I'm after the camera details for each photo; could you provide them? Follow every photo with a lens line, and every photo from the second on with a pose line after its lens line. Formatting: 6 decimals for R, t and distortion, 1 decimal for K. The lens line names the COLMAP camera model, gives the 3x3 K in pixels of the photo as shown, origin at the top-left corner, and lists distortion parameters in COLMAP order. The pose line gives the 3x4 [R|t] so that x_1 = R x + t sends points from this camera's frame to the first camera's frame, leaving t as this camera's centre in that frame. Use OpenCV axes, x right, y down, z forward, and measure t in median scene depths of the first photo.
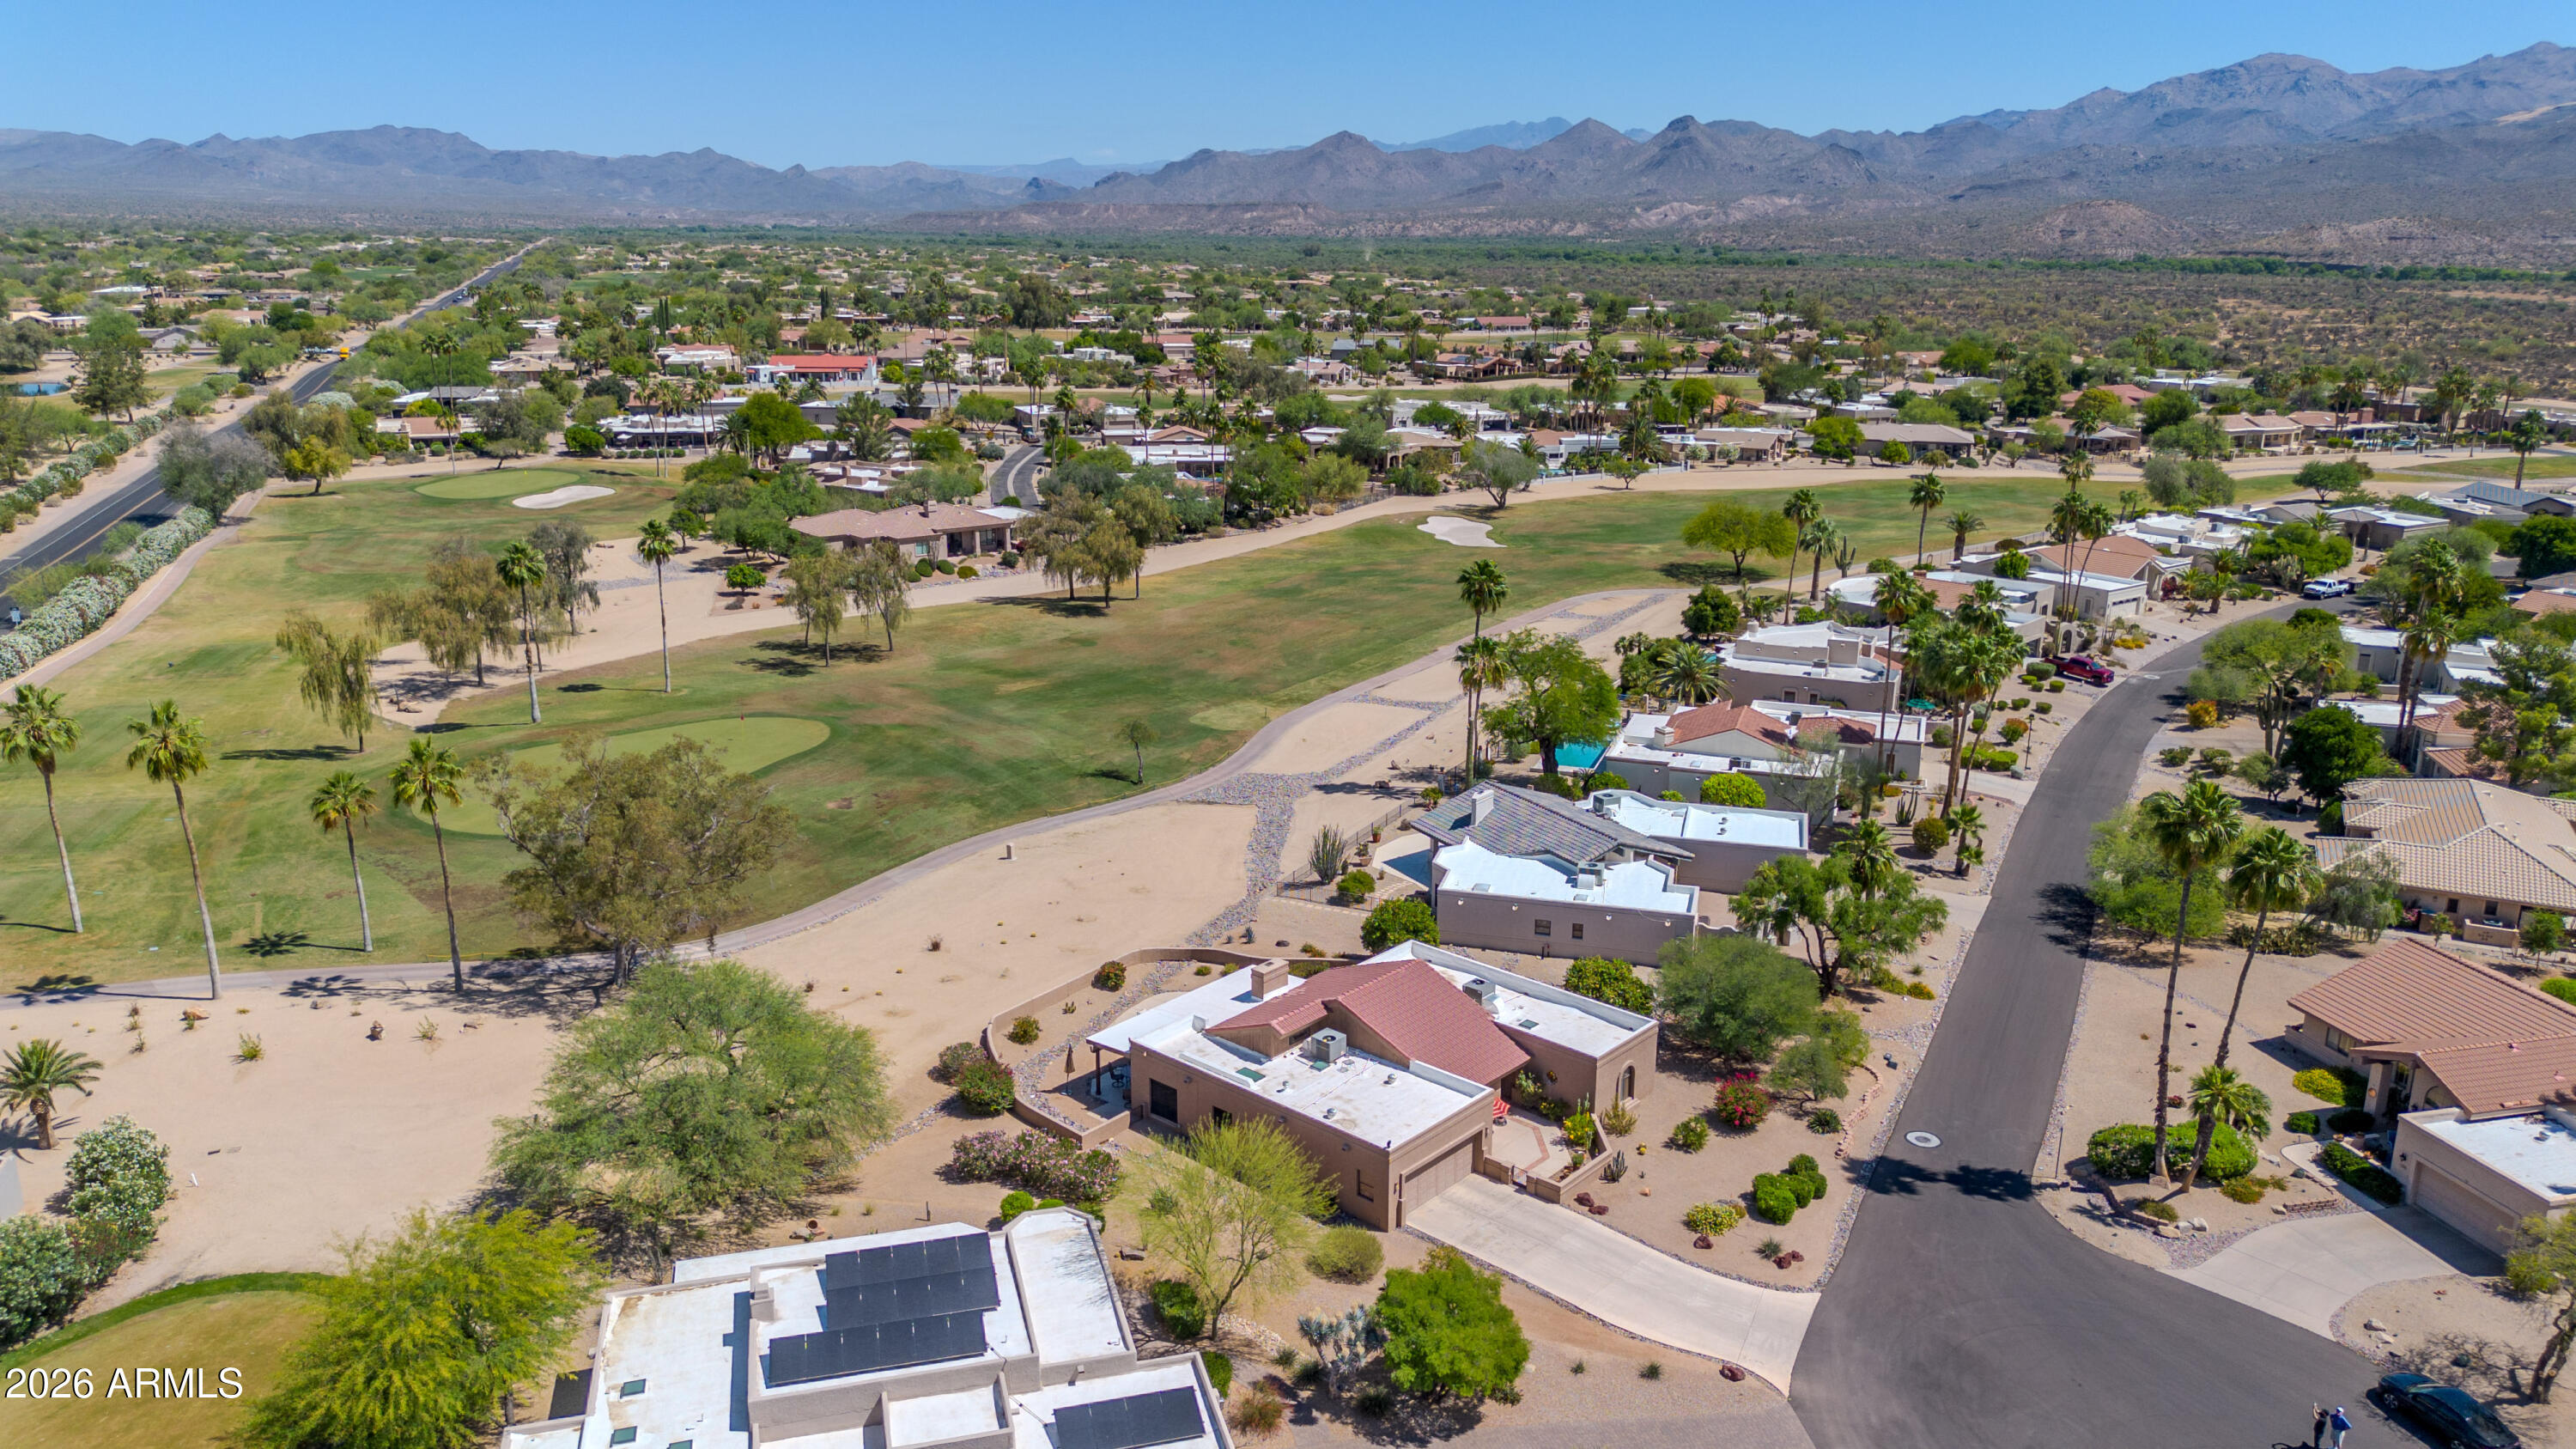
lens RADIAL K [[1814.8, 0, 1294.1], [0, 1814.8, 731.8], [0, 0, 1]] dist [0.069781, -0.067455]
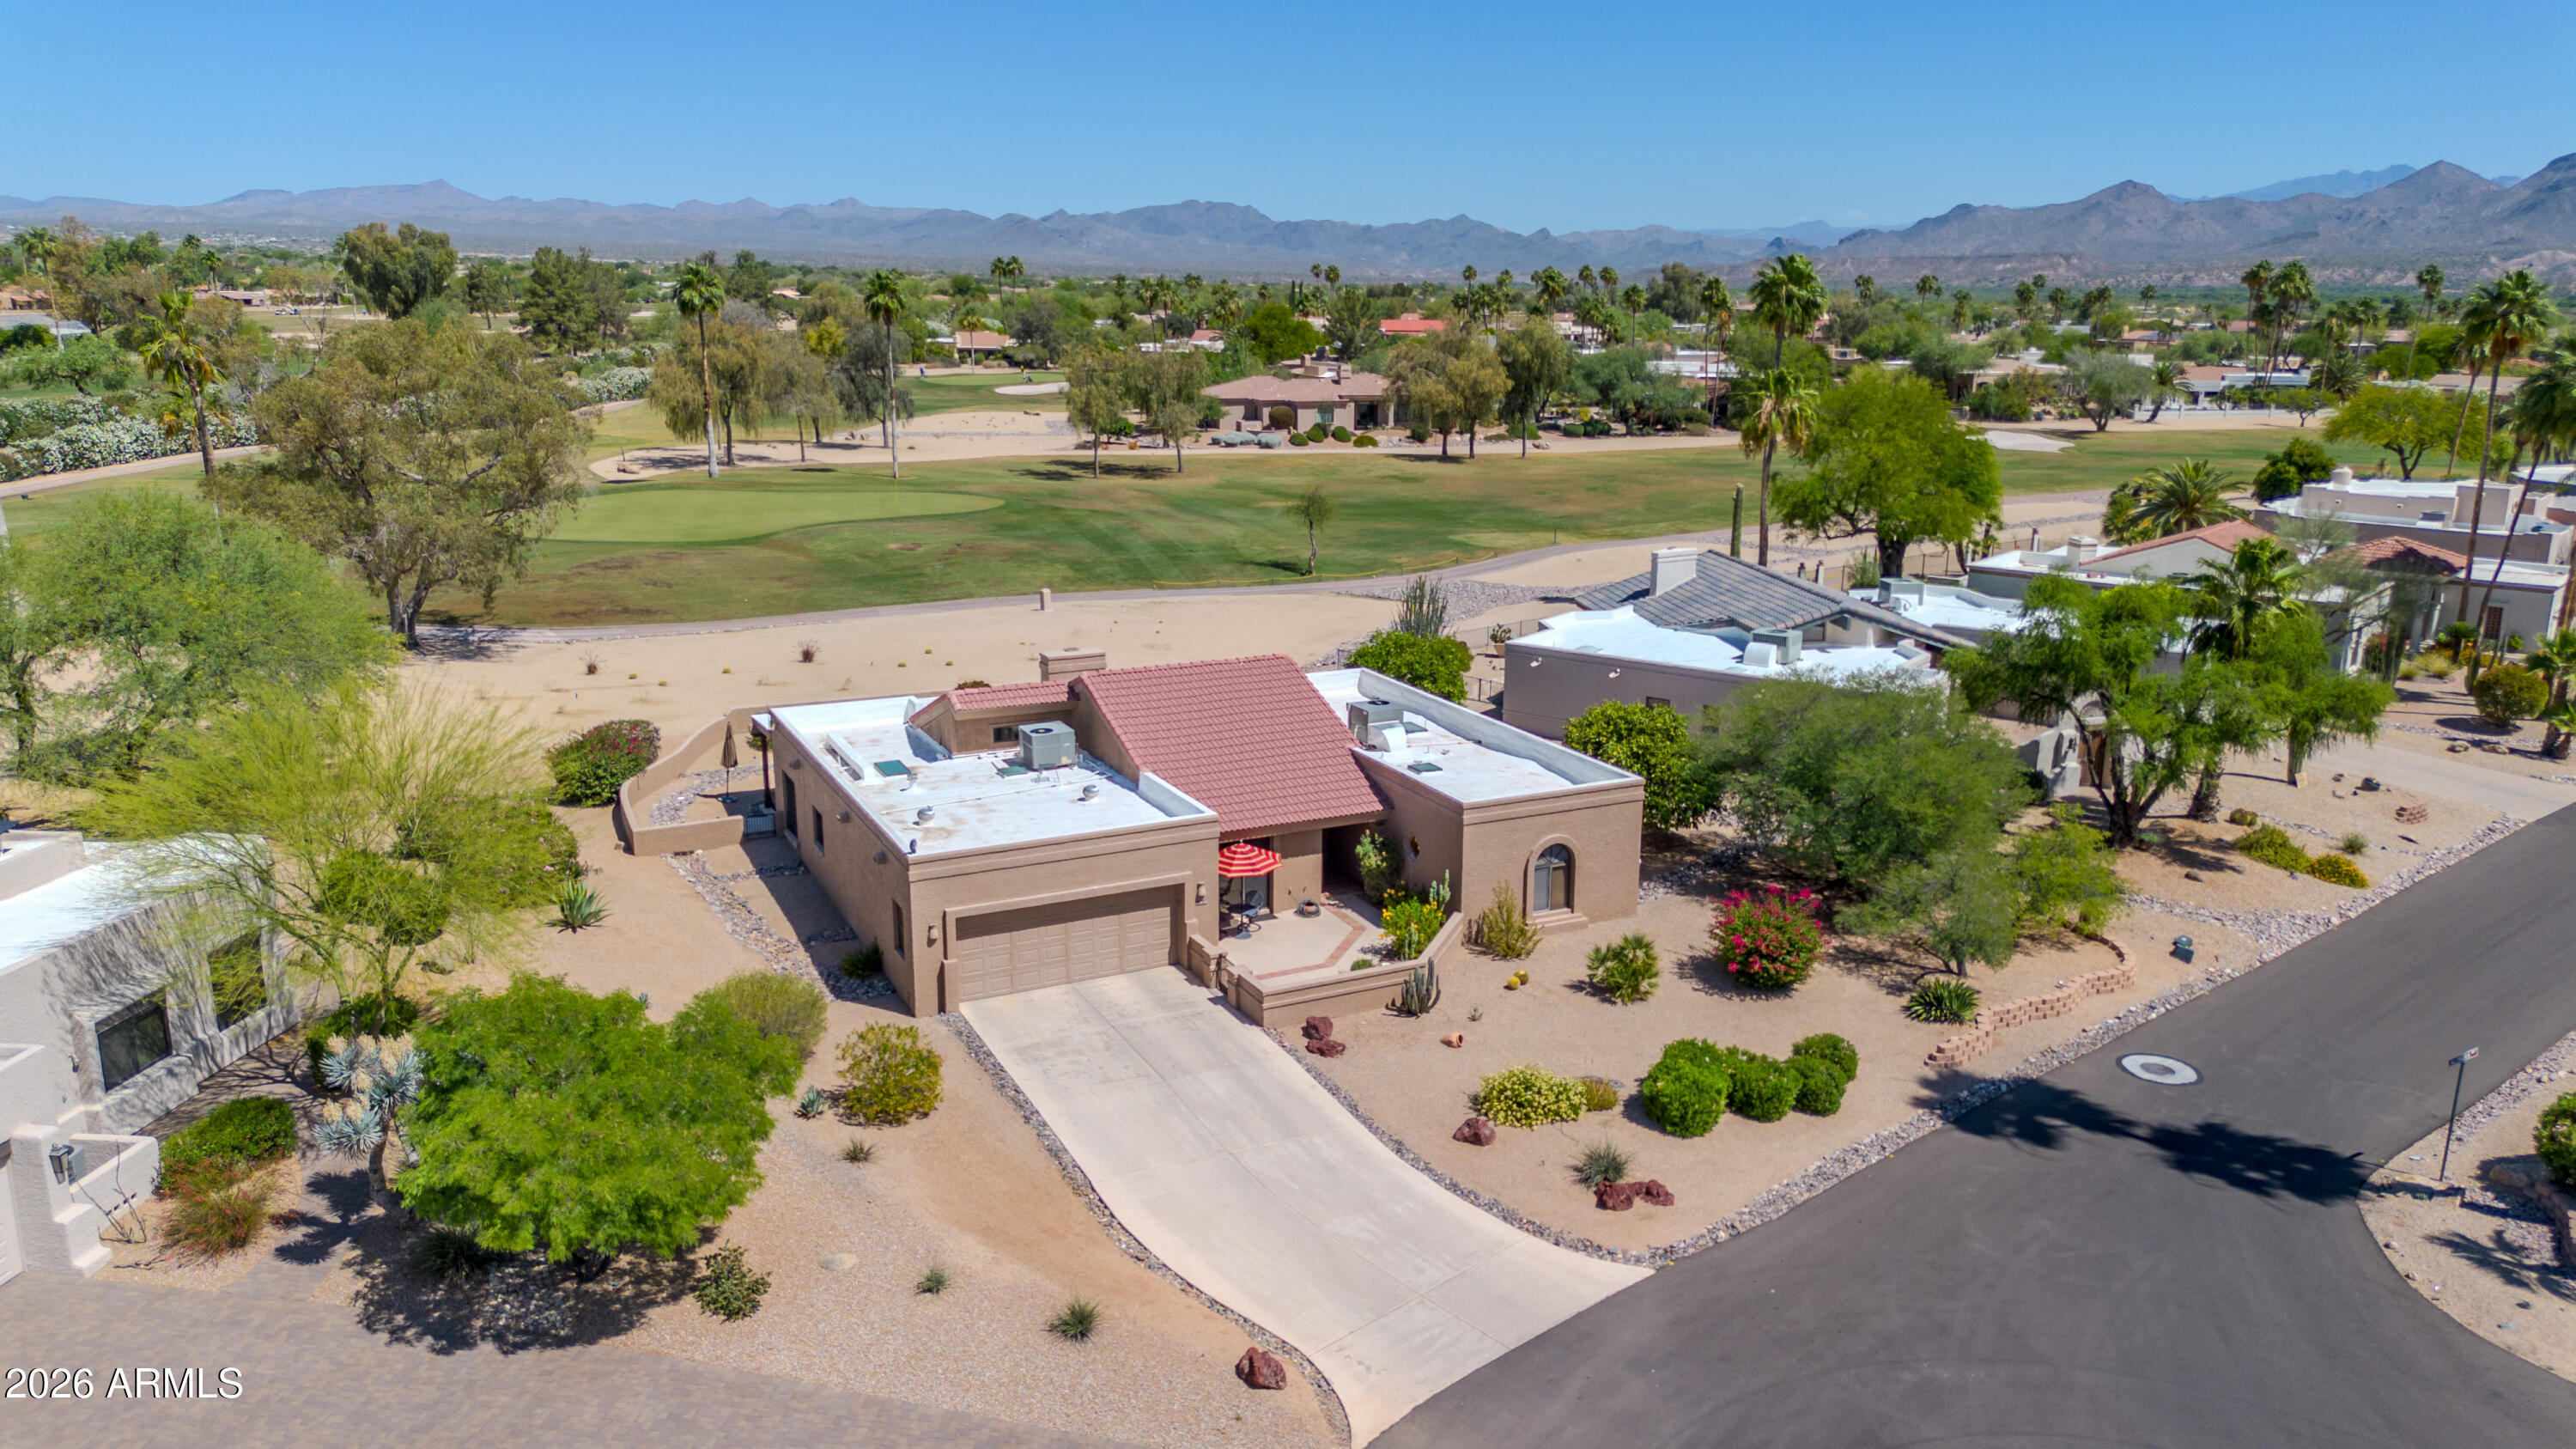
lens RADIAL K [[1814.8, 0, 1294.1], [0, 1814.8, 731.8], [0, 0, 1]] dist [0.069781, -0.067455]
pose [[0.926845, 0.091721, -0.364069, 0.309922], [-0.103026, 0.994610, -0.011708, 0.169087], [0.361033, 0.048360, 0.931298, 0.489694]]
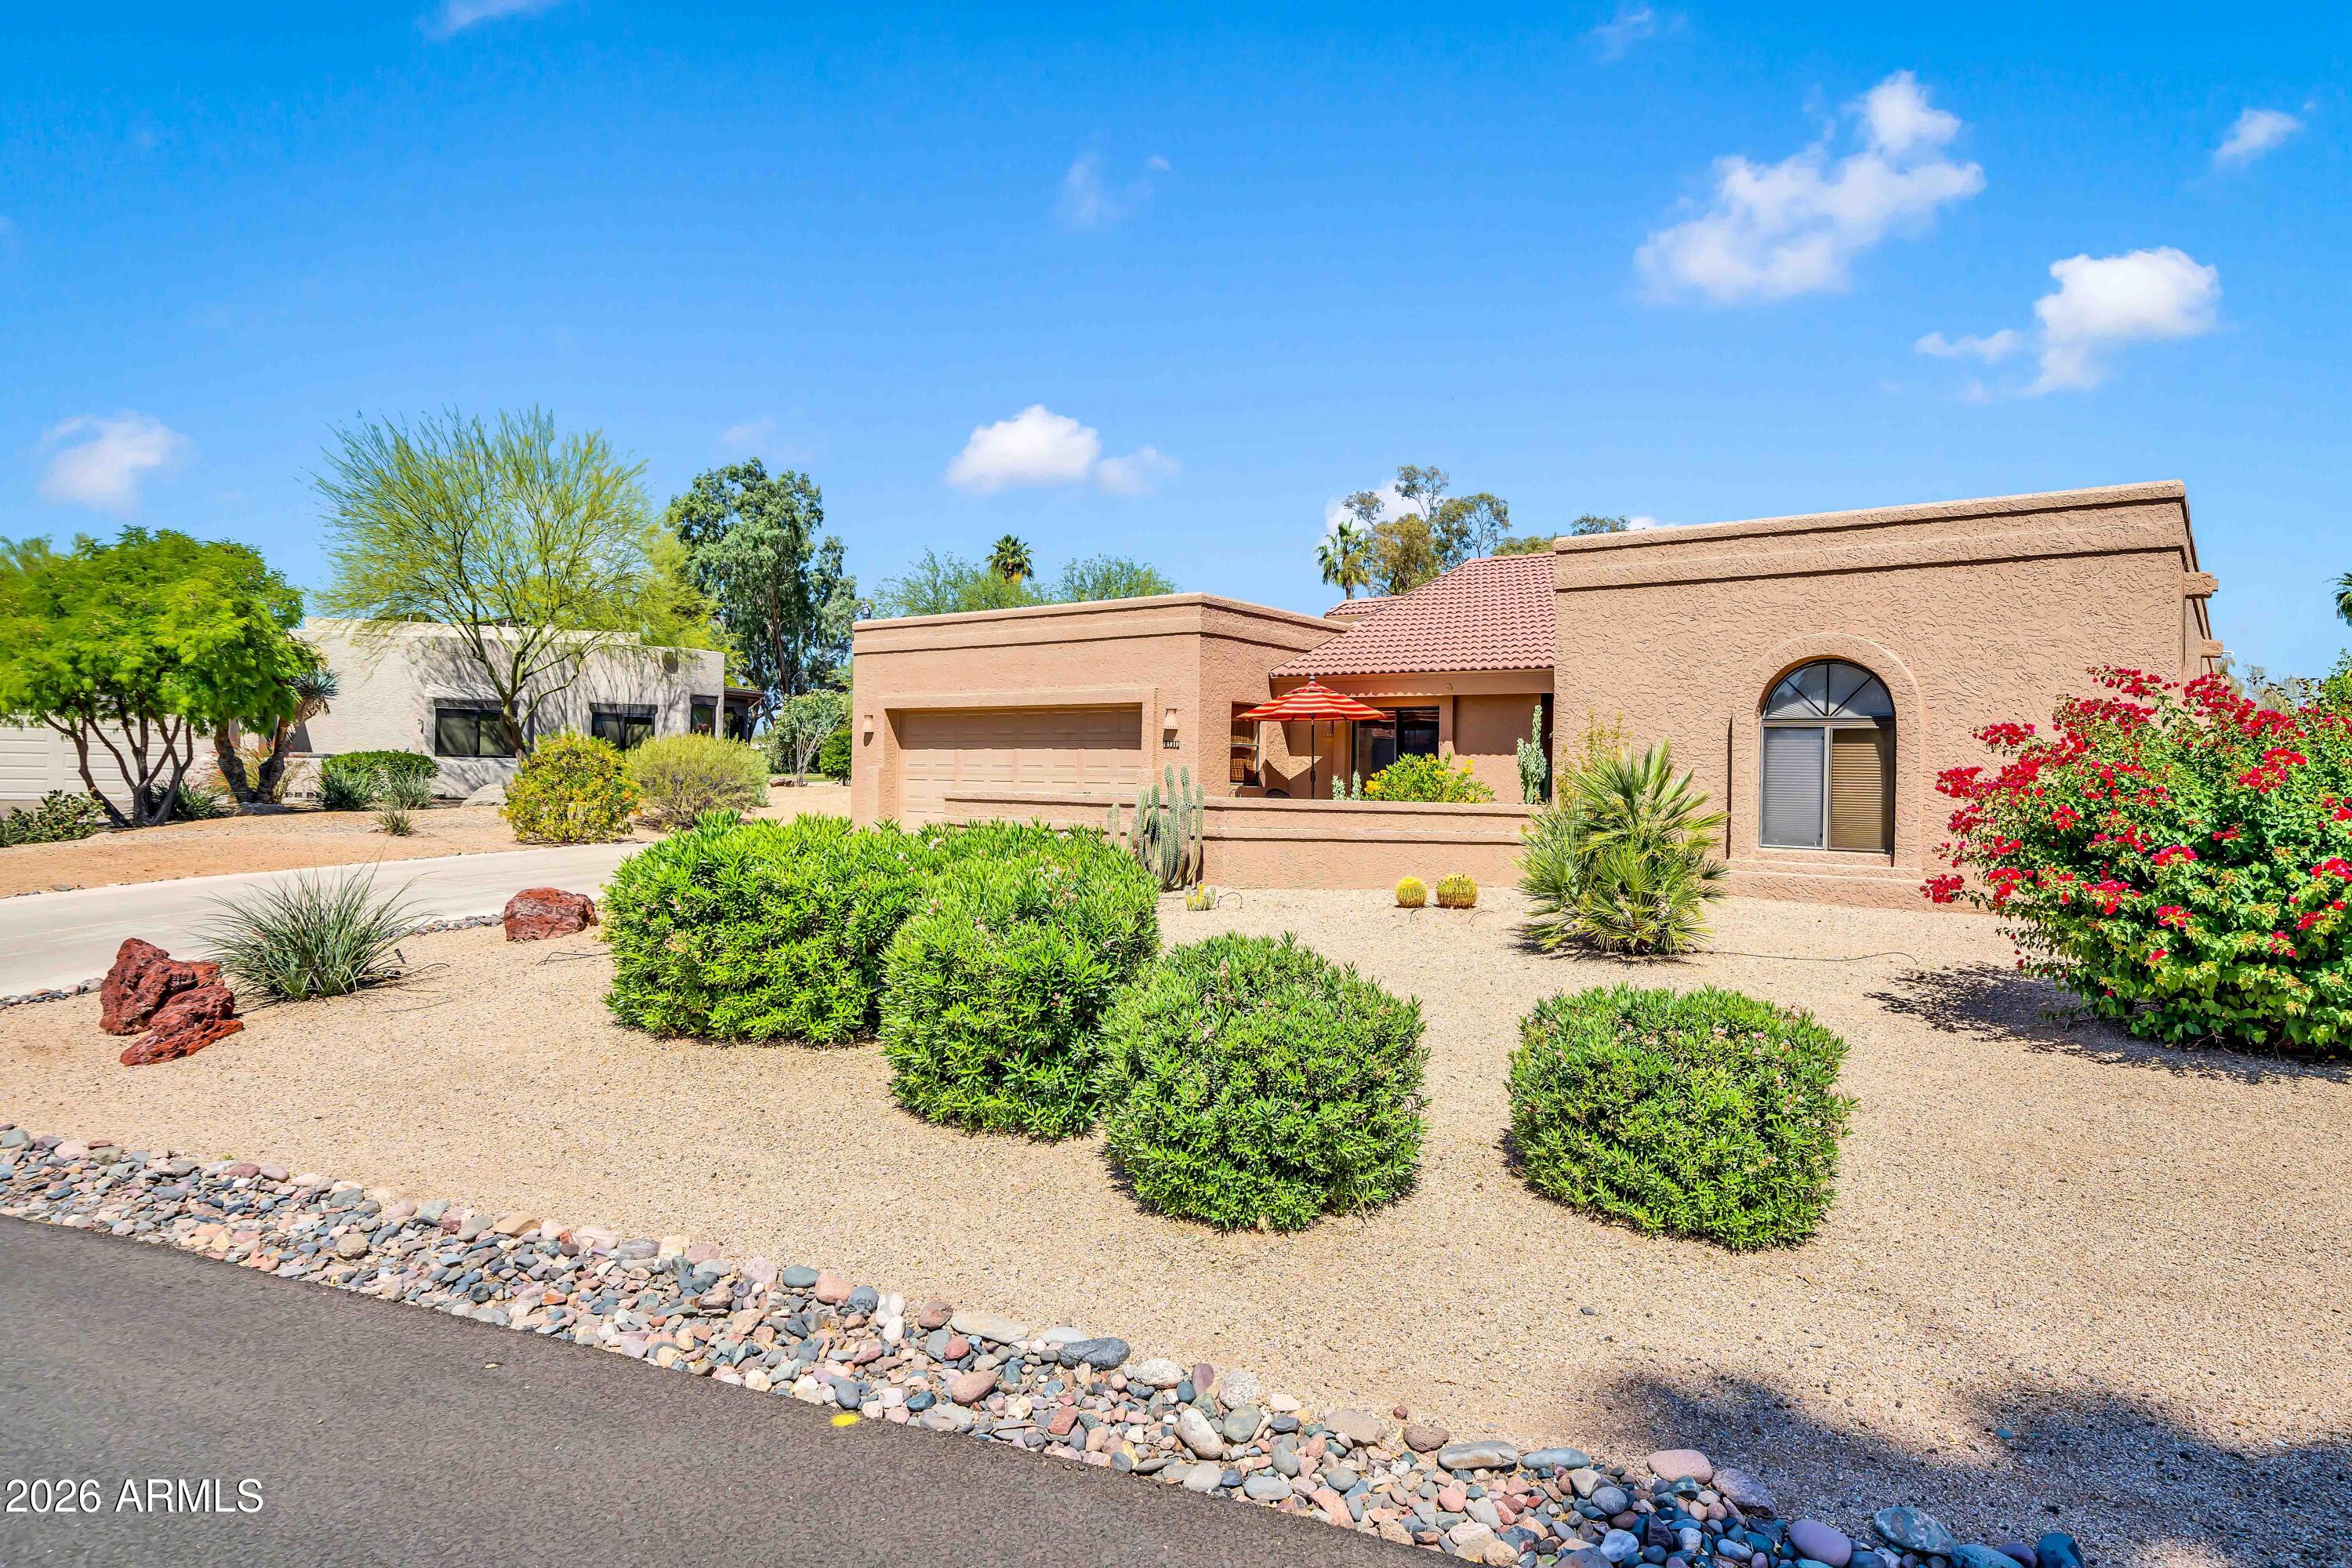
lens RADIAL K [[1399.6, 0, 1165.9], [0, 1399.6, 781.8], [0, 0, 1]] dist [0.003672, 0.000790]
pose [[0.073211, -0.002220, -0.997314, 0.338325], [-0.288122, 0.957311, -0.023281, 0.226121], [0.954791, 0.289053, 0.069446, 0.947049]]
